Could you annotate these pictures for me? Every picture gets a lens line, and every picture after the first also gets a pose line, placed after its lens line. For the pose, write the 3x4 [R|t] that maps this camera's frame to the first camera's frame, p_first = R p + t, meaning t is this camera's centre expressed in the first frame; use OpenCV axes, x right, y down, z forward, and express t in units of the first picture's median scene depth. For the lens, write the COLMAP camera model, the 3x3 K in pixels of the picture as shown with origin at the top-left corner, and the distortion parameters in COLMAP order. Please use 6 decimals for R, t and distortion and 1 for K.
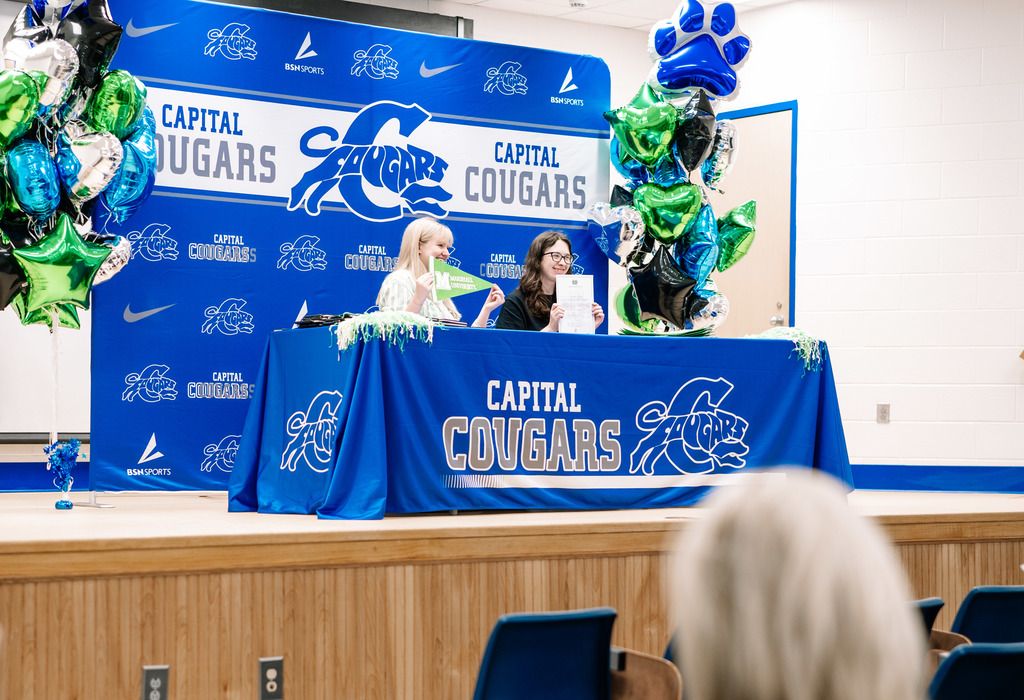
lens RADIAL K [[2114.4, 0, 418.2], [0, 2114.4, 392.8], [0, 0, 1]] dist [0.197733, 0.094194]
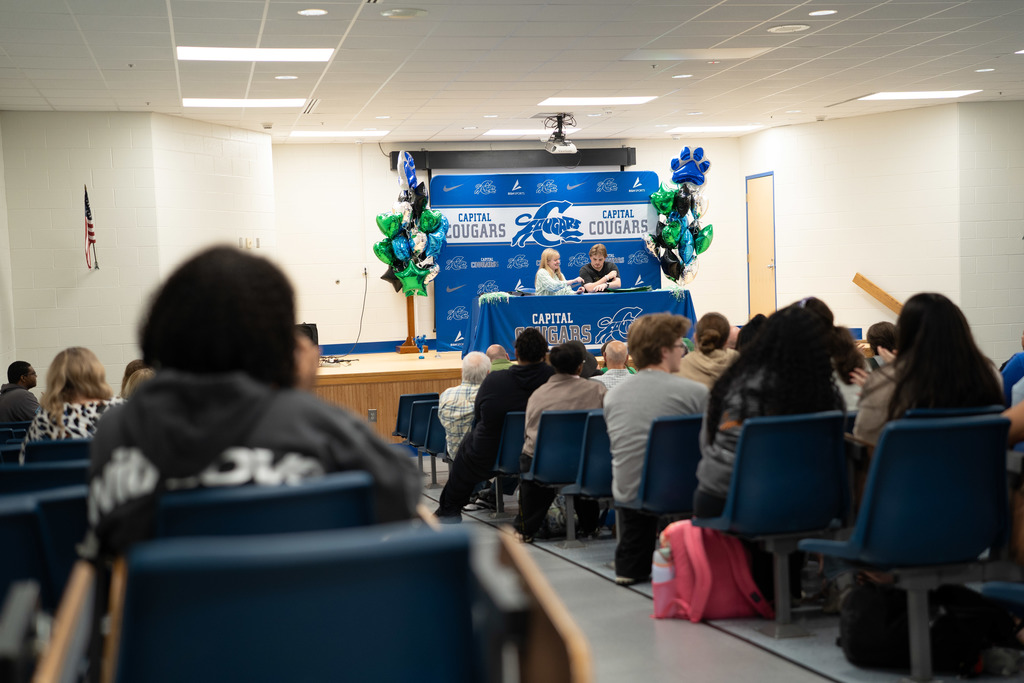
lens RADIAL K [[1421.6, 0, 512.0], [0, 1421.6, 341.5], [0, 0, 1]] dist [0.180336, 0.007920]
pose [[0.915677, -0.019524, -0.401439, 0.684551], [0.046603, 0.997240, 0.057801, -0.071386], [0.399203, -0.071635, 0.914060, -0.692299]]
